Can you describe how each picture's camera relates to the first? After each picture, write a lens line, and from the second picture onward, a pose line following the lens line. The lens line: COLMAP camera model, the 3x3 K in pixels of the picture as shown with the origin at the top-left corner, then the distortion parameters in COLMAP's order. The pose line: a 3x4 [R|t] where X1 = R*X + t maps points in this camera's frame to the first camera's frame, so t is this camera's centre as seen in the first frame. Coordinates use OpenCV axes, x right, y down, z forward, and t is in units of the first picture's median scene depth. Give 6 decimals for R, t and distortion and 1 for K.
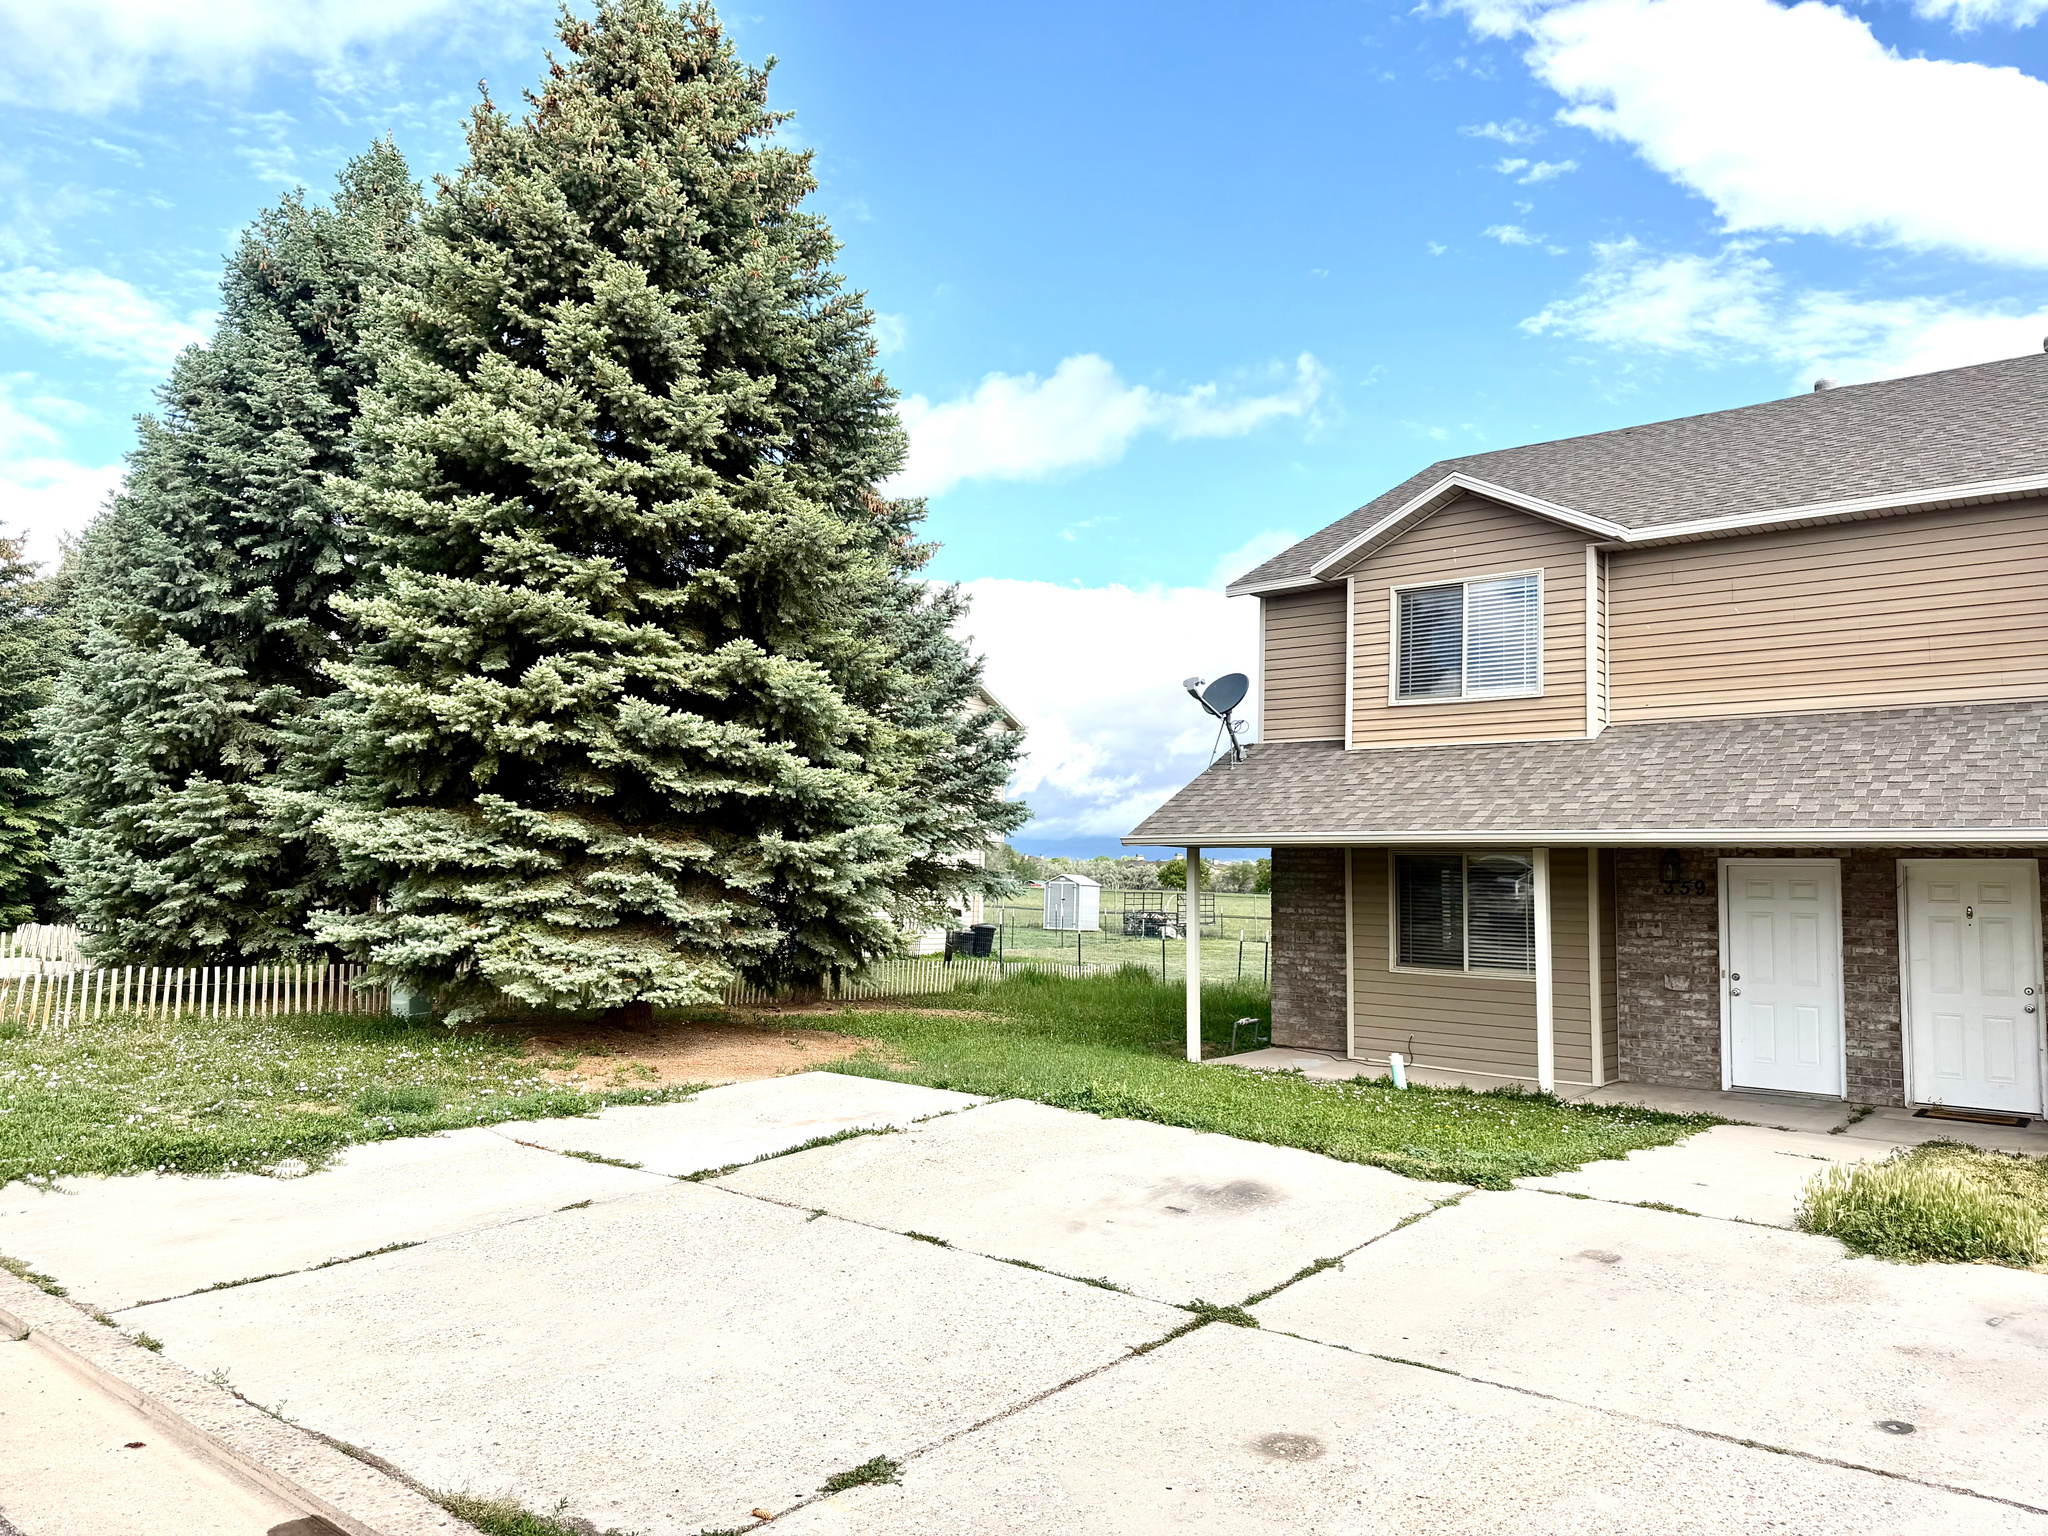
lens RADIAL K [[1473.7, 0, 1030.4], [0, 1473.7, 734.7], [0, 0, 1]] dist [0.075185, -0.130113]
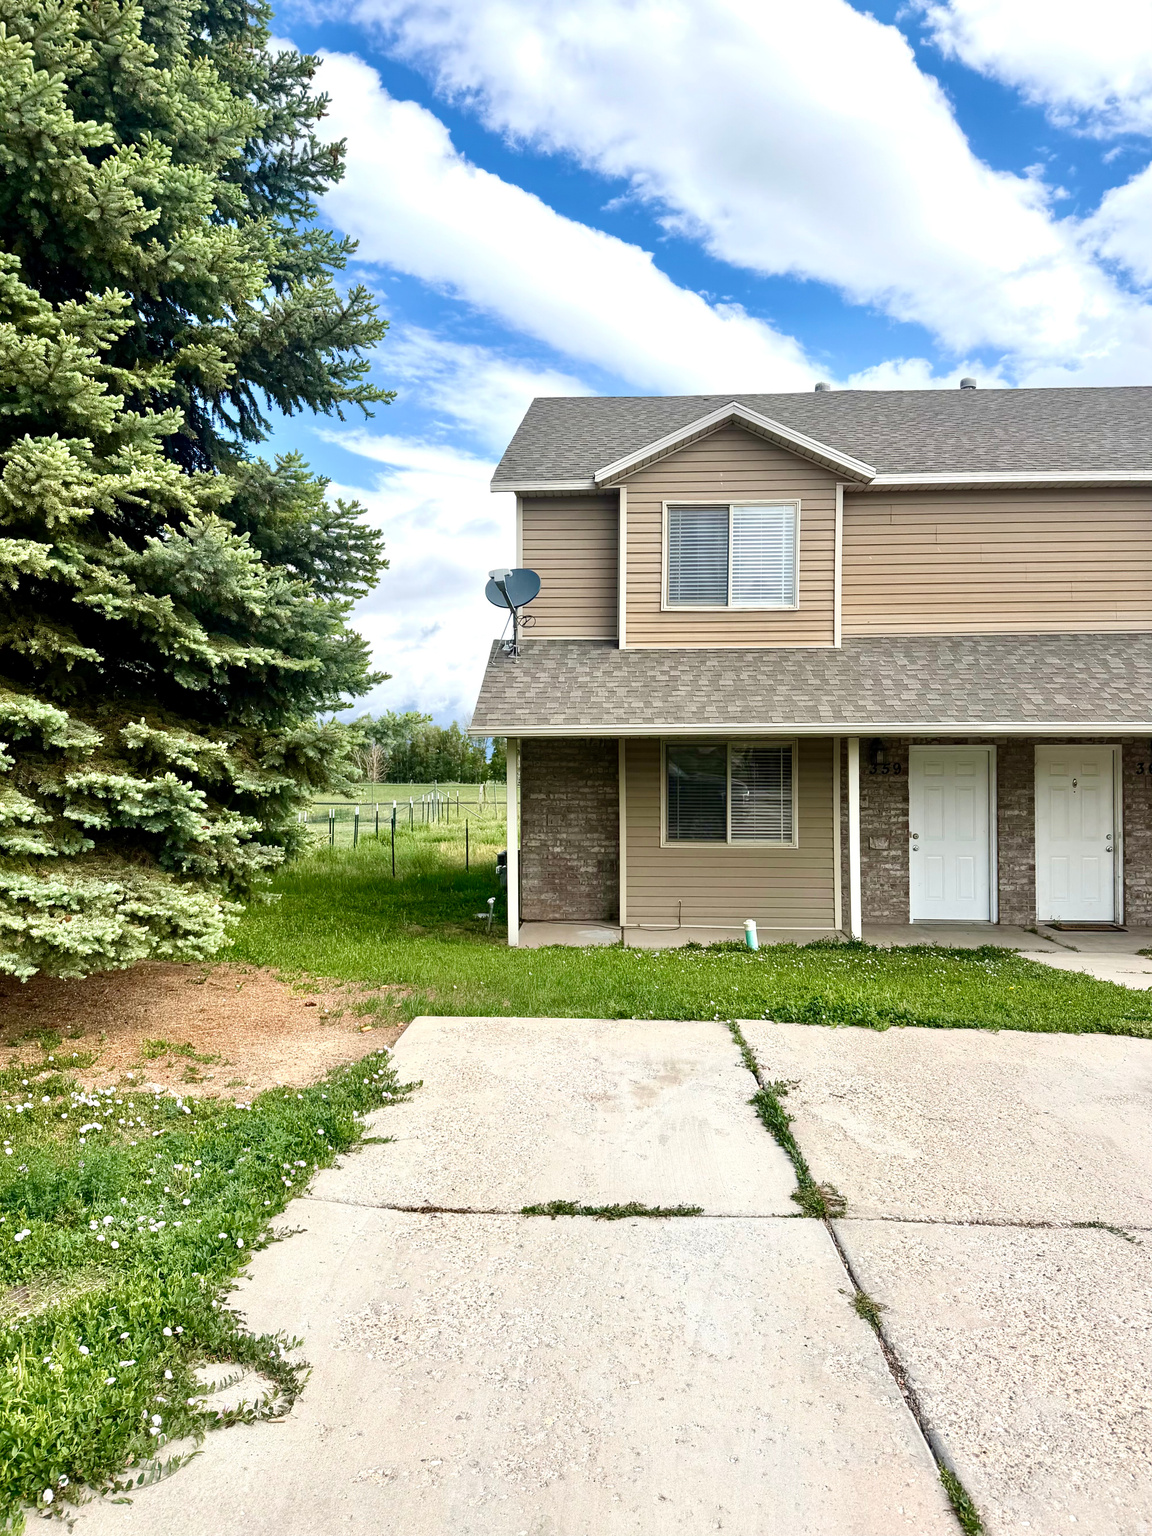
lens RADIAL K [[1167.6, 0, 576.0], [0, 1167.6, 768.0], [0, 0, 1]] dist [0.144819, -0.154918]
pose [[0.787936, -0.016295, 0.615542, -0.383778], [-0.046440, 0.995230, 0.085792, 0.027967], [-0.614004, -0.096184, 0.783421, 0.371735]]
